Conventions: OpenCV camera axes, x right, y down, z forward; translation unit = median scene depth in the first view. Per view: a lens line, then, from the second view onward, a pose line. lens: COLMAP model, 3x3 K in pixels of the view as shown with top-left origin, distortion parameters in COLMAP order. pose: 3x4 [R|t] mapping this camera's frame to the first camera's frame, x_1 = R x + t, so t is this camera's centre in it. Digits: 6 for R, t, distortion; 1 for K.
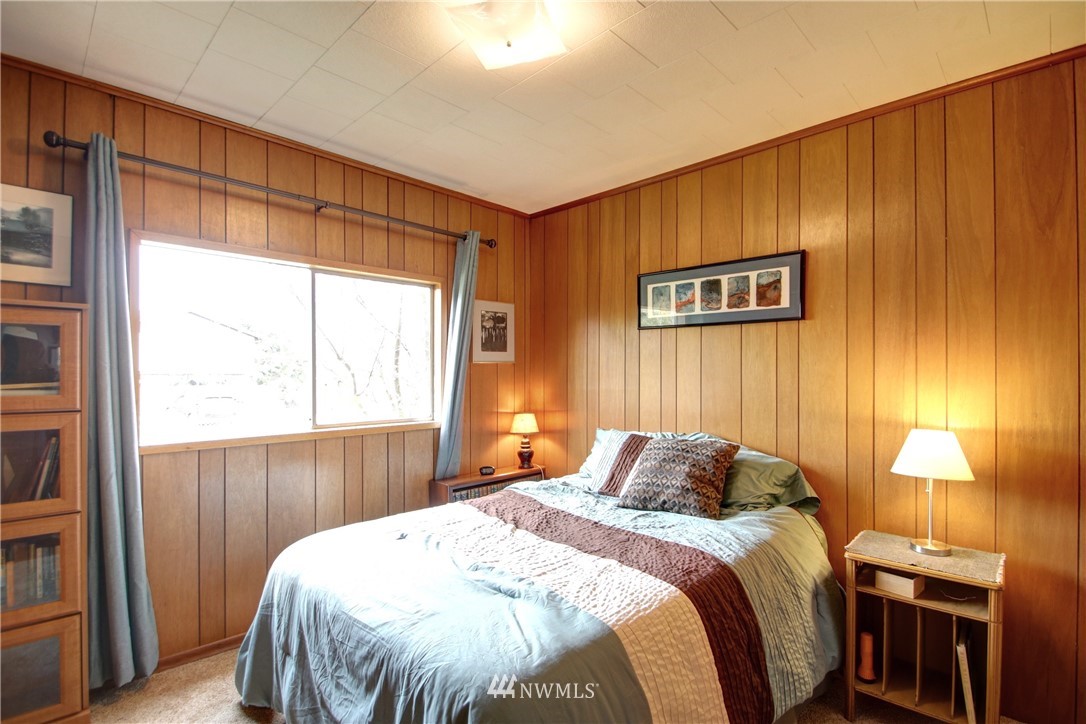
lens RADIAL K [[510.5, 0, 549.9], [0, 510.5, 371.9], [0, 0, 1]] dist [0.012619, -0.015872]
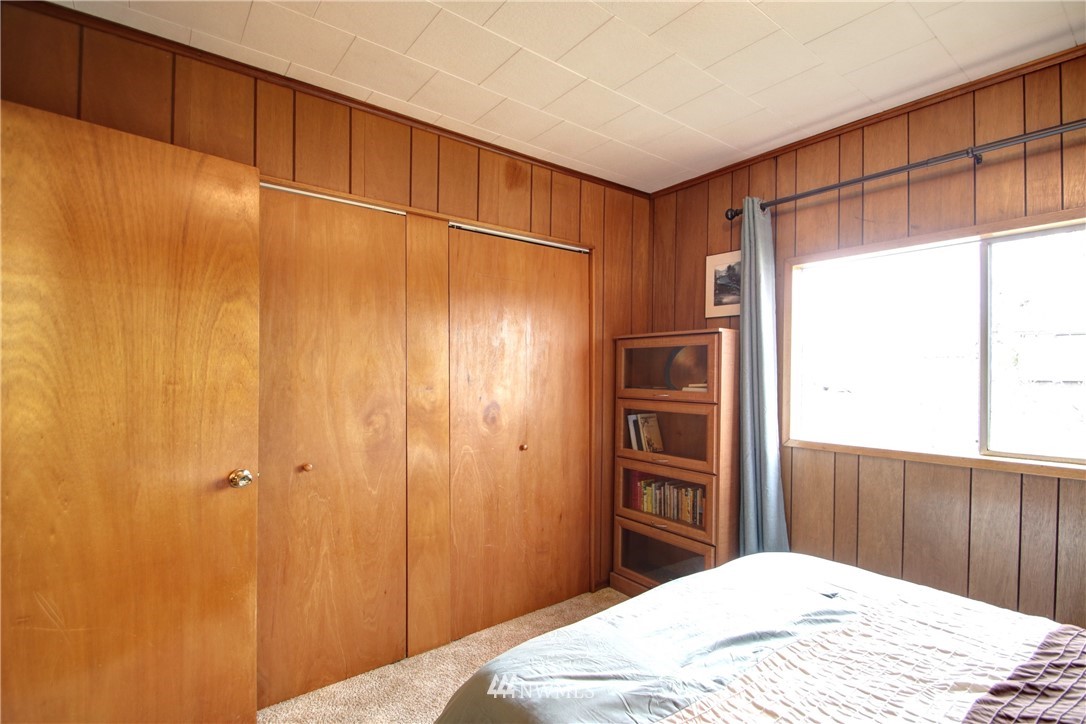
lens RADIAL K [[510.5, 0, 549.9], [0, 510.5, 371.9], [0, 0, 1]] dist [0.012619, -0.015872]
pose [[-0.131934, -0.006669, -0.991236, 0.403596], [-0.005856, 0.999965, -0.005948, -0.000878], [0.991241, 0.005020, -0.131969, 0.533595]]
